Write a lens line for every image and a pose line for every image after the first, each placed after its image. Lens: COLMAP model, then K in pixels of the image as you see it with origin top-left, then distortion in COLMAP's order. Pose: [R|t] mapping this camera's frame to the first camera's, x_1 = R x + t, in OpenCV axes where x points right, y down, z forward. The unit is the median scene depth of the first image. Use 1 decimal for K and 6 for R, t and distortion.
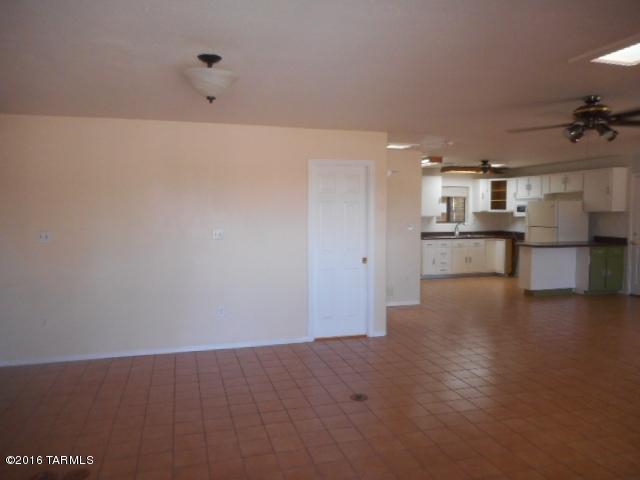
lens RADIAL K [[484.5, 0, 320.5], [0, 484.5, 240.0], [0, 0, 1]] dist [0.019178, 0.006745]
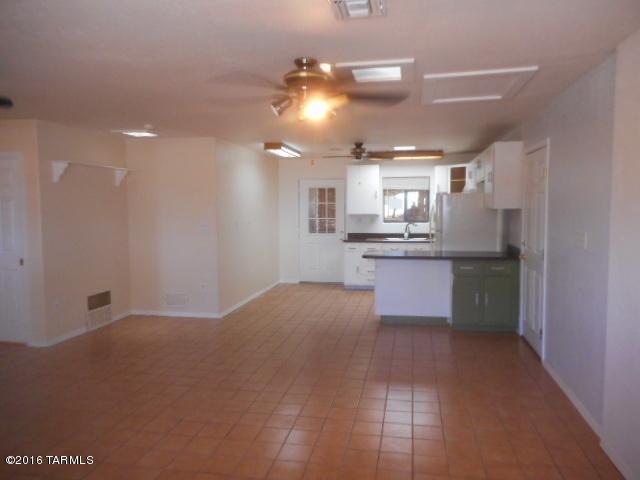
lens RADIAL K [[484.5, 0, 323.9], [0, 484.5, 243.2], [0, 0, 1]] dist [0.019178, 0.006745]
pose [[0.898920, 0.029761, -0.437100, 0.581538], [-0.021924, 0.999496, 0.022965, -0.018656], [0.437563, -0.011061, 0.899120, 0.255779]]
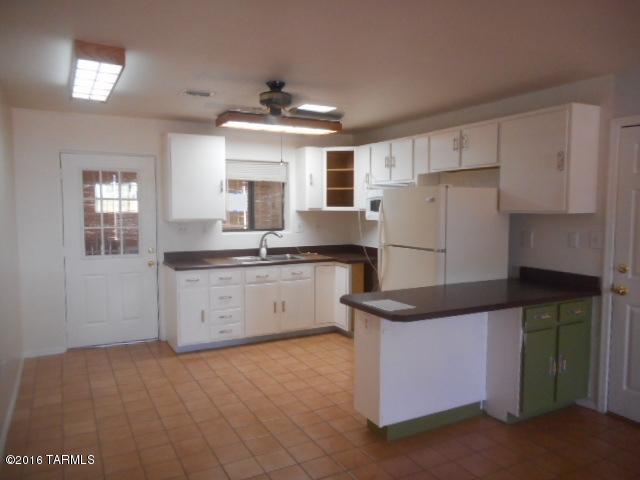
lens RADIAL K [[484.5, 0, 319.9], [0, 484.5, 241.7], [0, 0, 1]] dist [0.019178, 0.006745]
pose [[0.978541, -0.010559, 0.205781, 0.268083], [0.007688, 0.999862, 0.014744, -0.036314], [-0.205908, -0.012846, 0.978487, 0.556761]]
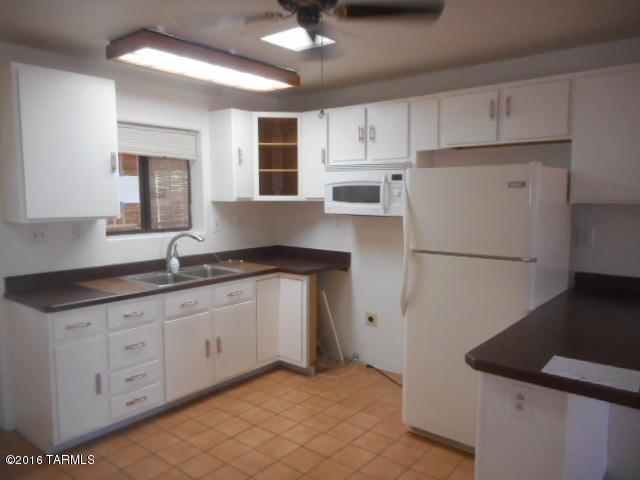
lens RADIAL K [[484.5, 0, 319.3], [0, 484.5, 241.6], [0, 0, 1]] dist [0.019178, 0.006745]
pose [[0.828097, -0.052857, 0.558088, 0.201787], [0.032530, 0.998398, 0.046292, -0.048225], [-0.559641, -0.020180, 0.828490, 0.756677]]
